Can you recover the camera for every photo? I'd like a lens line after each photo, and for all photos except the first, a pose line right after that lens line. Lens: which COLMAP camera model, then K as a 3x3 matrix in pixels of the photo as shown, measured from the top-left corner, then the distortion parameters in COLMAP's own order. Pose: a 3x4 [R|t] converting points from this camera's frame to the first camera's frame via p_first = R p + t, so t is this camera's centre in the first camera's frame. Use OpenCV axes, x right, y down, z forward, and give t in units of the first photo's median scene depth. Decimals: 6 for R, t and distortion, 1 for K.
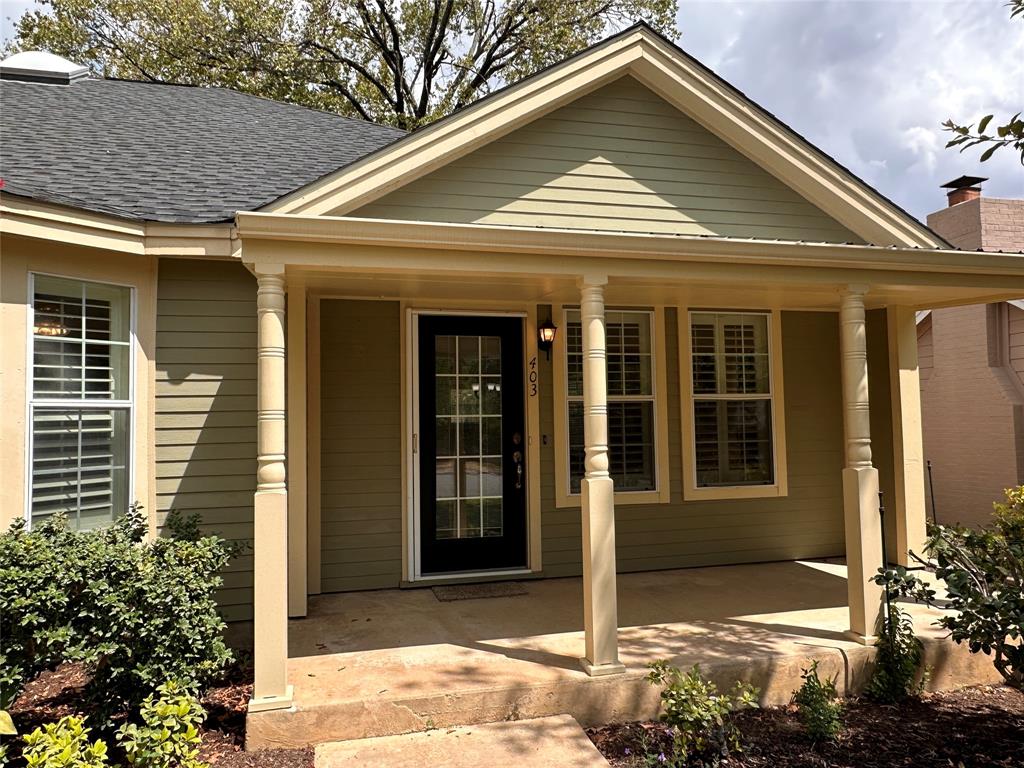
lens RADIAL K [[754.0, 0, 530.6], [0, 754.0, 389.0], [0, 0, 1]] dist [-0.014607, -0.001754]
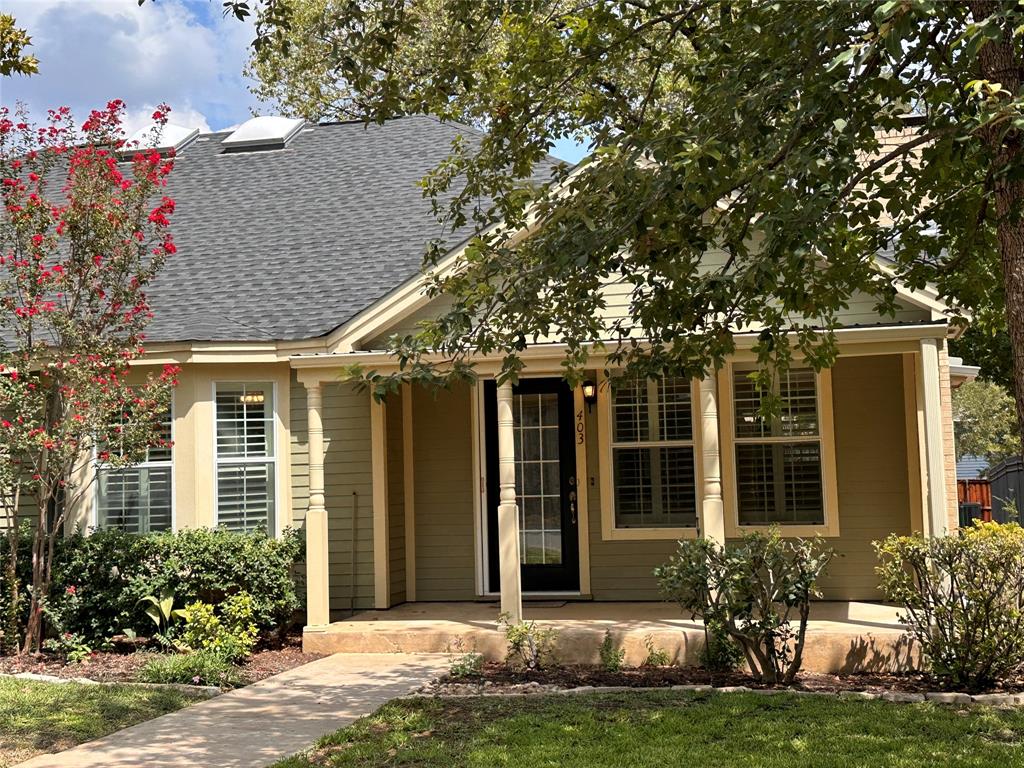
lens RADIAL K [[1404.4, 0, 512.0], [0, 1404.4, 384.0], [0, 0, 1]] dist [0.000024, -0.026613]
pose [[0.886483, -0.038873, -0.461125, 1.176306], [0.034156, 0.999244, -0.018574, -0.061815], [0.461499, 0.000715, 0.887141, -1.261074]]
